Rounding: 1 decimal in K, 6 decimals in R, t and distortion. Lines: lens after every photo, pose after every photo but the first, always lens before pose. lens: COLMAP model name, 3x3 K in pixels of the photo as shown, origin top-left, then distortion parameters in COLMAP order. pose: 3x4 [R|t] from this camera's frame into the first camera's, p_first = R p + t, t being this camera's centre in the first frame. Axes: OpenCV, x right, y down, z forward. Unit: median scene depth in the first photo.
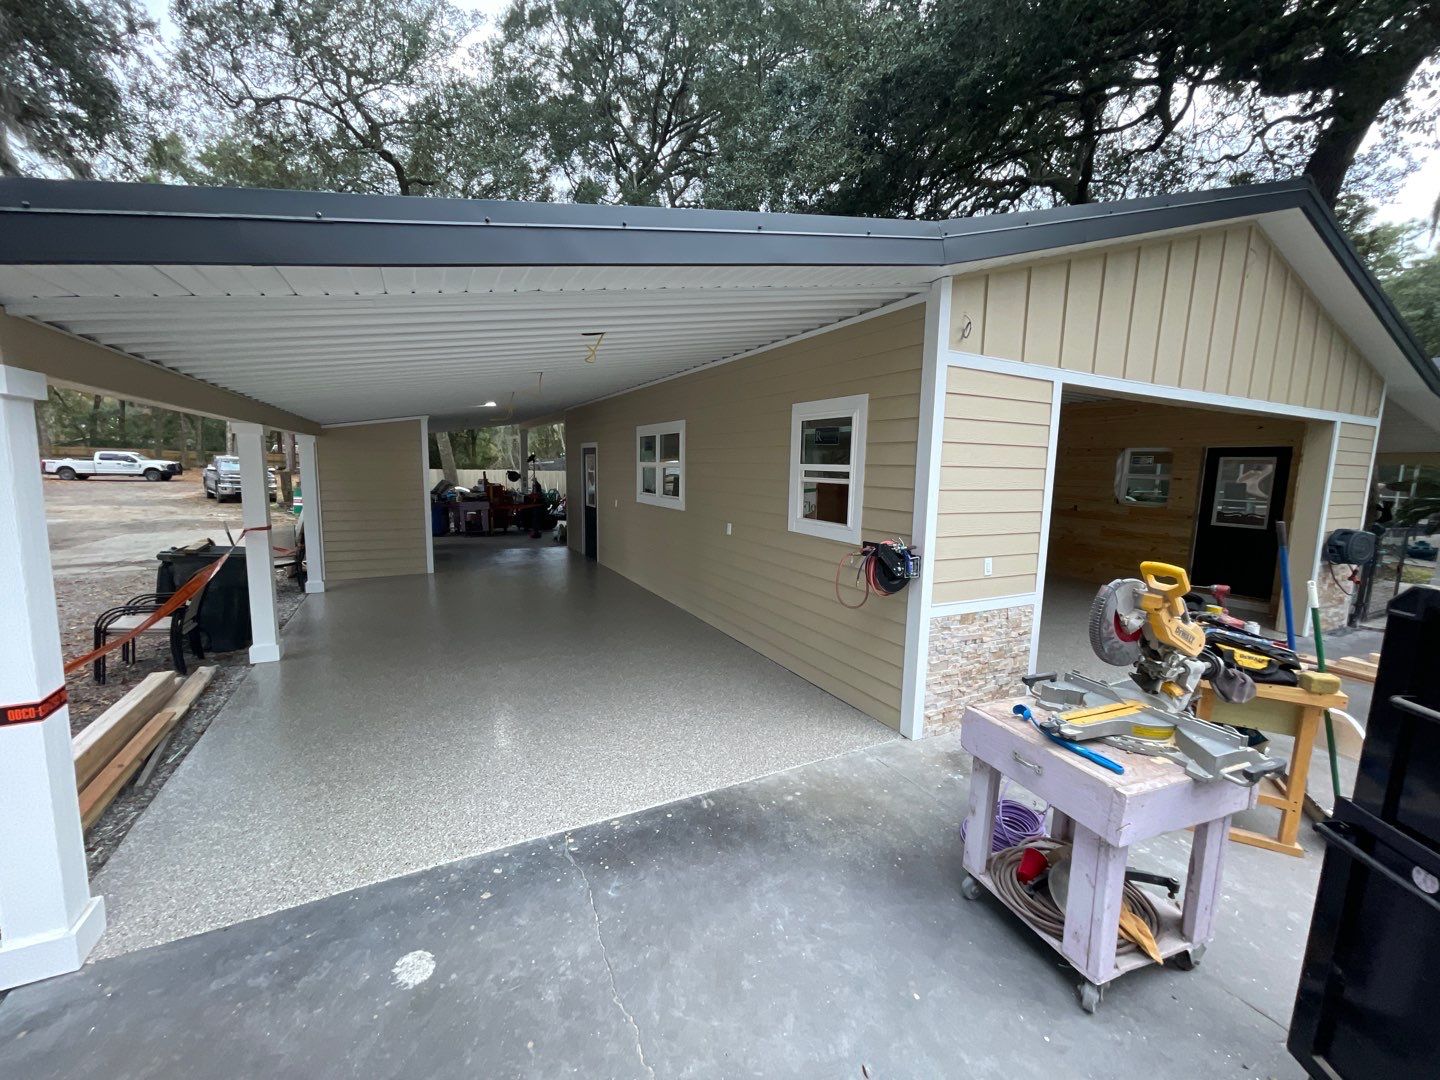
lens RADIAL K [[575.0, 0, 708.4], [0, 575.0, 538.6], [0, 0, 1]] dist [-0.002290, 0.000565]
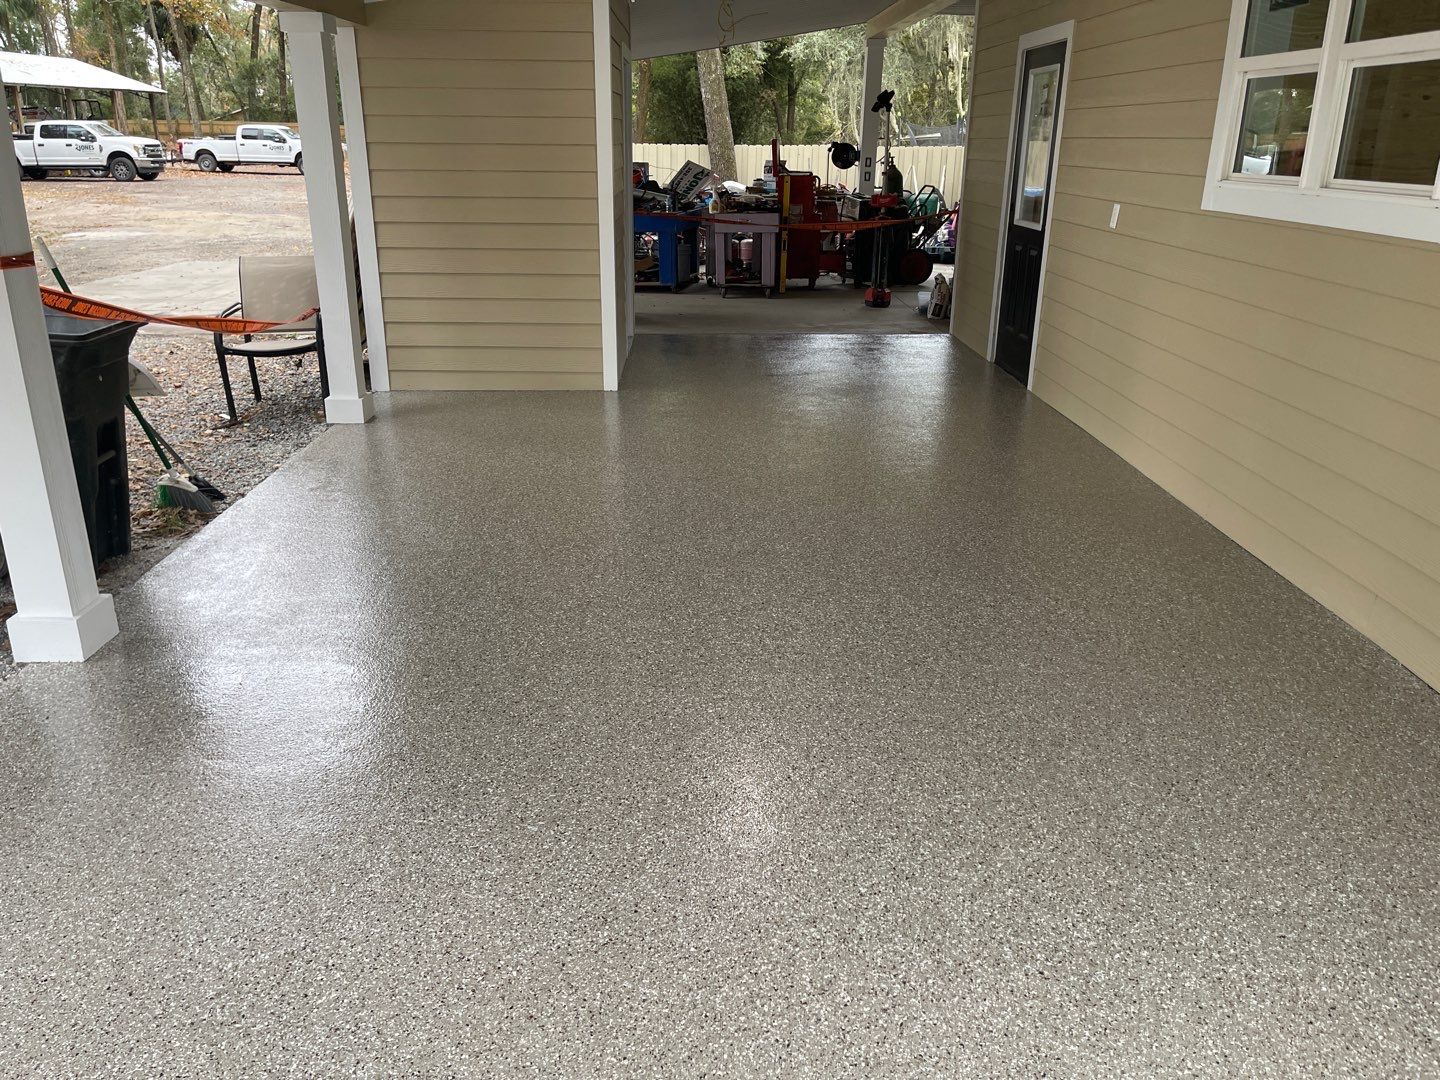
lens RADIAL K [[1072.4, 0, 712.2], [0, 1072.4, 545.6], [0, 0, 1]] dist [0.062238, -0.092428]
pose [[0.897444, 0.144319, -0.416853, -0.056431], [-0.048031, 0.971320, 0.232875, -0.008955], [0.438506, -0.188970, 0.878637, 0.227188]]
